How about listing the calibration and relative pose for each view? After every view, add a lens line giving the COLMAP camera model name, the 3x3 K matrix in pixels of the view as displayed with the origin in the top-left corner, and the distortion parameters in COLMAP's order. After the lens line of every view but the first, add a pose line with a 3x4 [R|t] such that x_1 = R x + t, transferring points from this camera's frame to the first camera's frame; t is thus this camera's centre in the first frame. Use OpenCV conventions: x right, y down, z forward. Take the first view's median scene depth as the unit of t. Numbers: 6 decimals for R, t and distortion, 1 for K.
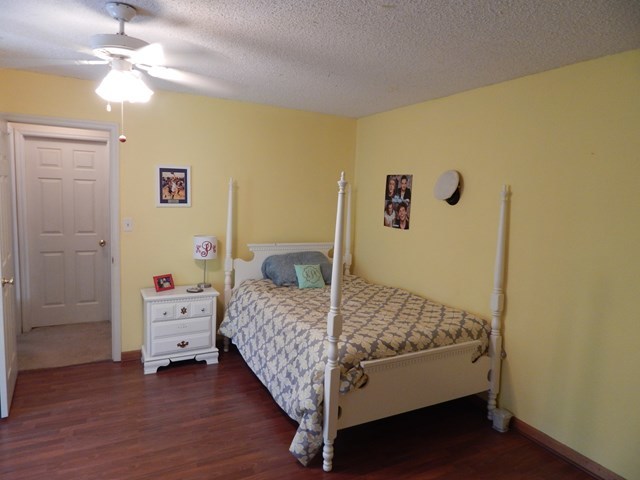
lens RADIAL K [[422.2, 0, 318.8], [0, 422.2, 239.3], [0, 0, 1]] dist [0.015161, -0.008102]
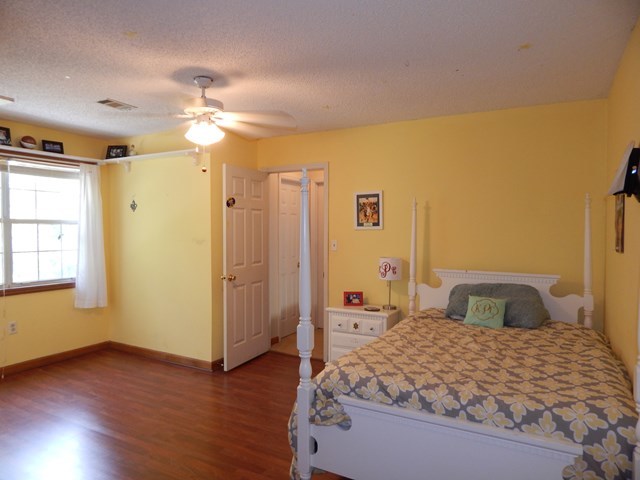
lens RADIAL K [[422.2, 0, 319.3], [0, 422.2, 236.6], [0, 0, 1]] dist [0.015161, -0.008102]
pose [[0.557867, -0.020637, -0.829674, 0.487507], [-0.075399, 0.994296, -0.075430, 0.032268], [0.826498, 0.104637, 0.553129, 0.307492]]
